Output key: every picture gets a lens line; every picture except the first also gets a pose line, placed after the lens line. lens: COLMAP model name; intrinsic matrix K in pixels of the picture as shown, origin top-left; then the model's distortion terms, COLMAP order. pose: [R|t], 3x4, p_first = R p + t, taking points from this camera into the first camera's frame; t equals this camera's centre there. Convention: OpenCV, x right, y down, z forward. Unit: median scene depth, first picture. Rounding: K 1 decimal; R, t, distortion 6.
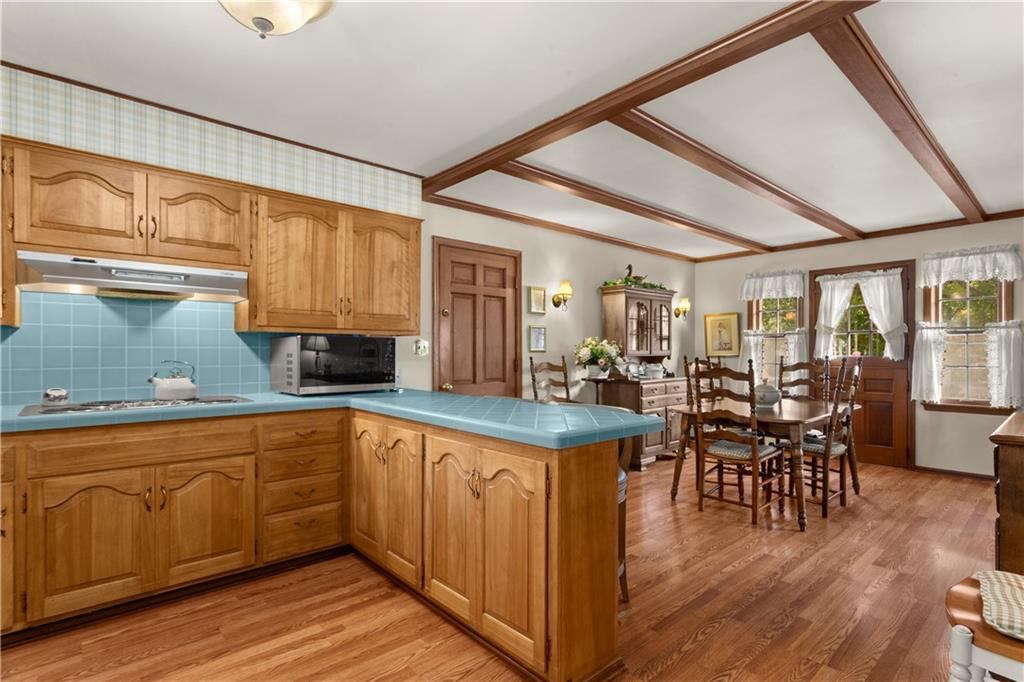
lens RADIAL K [[502.1, 0, 511.9], [0, 502.1, 354.4], [0, 0, 1]] dist [0.003653, 0.000785]
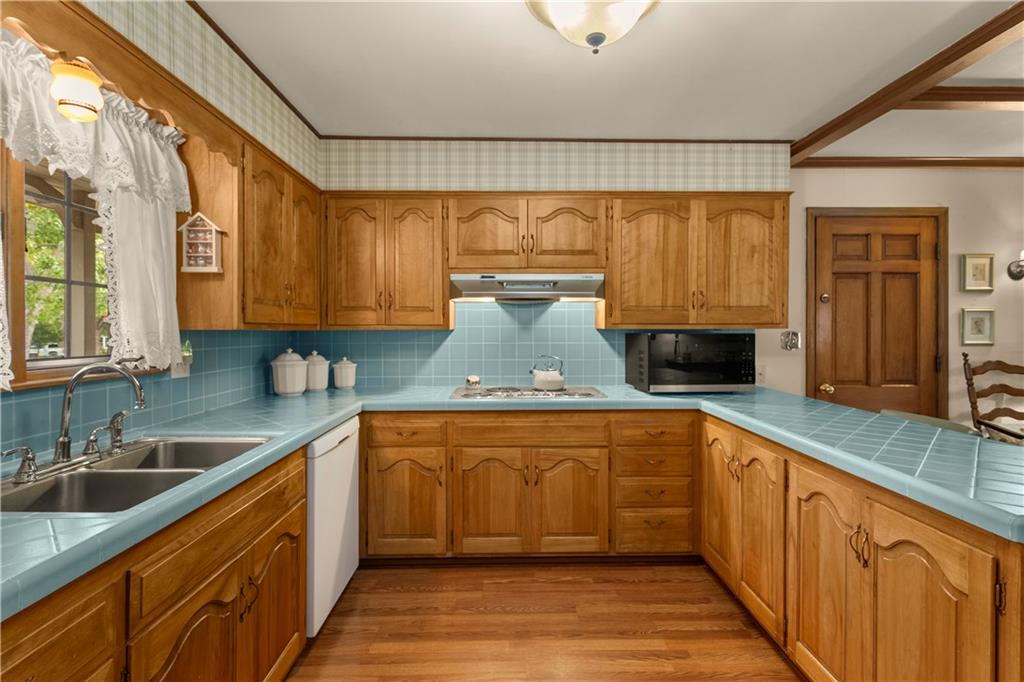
lens RADIAL K [[492.7, 0, 514.1], [0, 492.7, 332.3], [0, 0, 1]] dist [0.000169, 0.000365]
pose [[0.762046, 0.001858, -0.647521, 0.004351], [0.000605, 0.999993, 0.003582, -0.035938], [0.647523, -0.003121, 0.762039, 0.066916]]
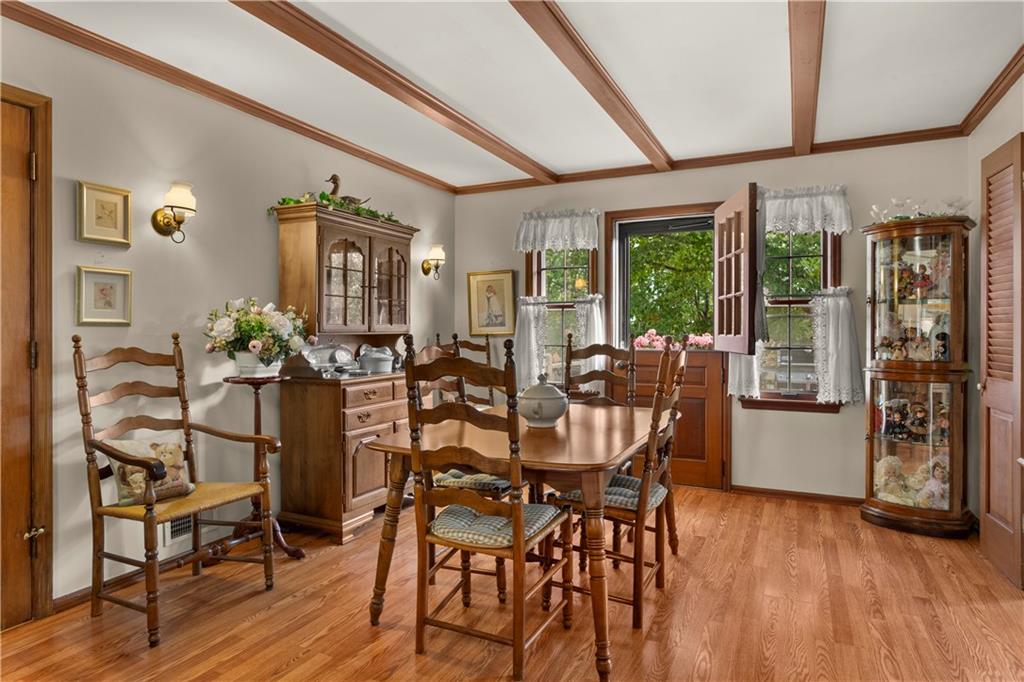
lens RADIAL K [[593.4, 0, 512.0], [0, 593.4, 341.0], [0, 0, 1]] dist [0.000175, 0.000179]
pose [[0.923673, -0.004503, 0.383154, 0.258398], [-0.000335, 0.999921, 0.012560, 0.003503], [-0.383181, -0.011730, 0.923599, 0.475104]]
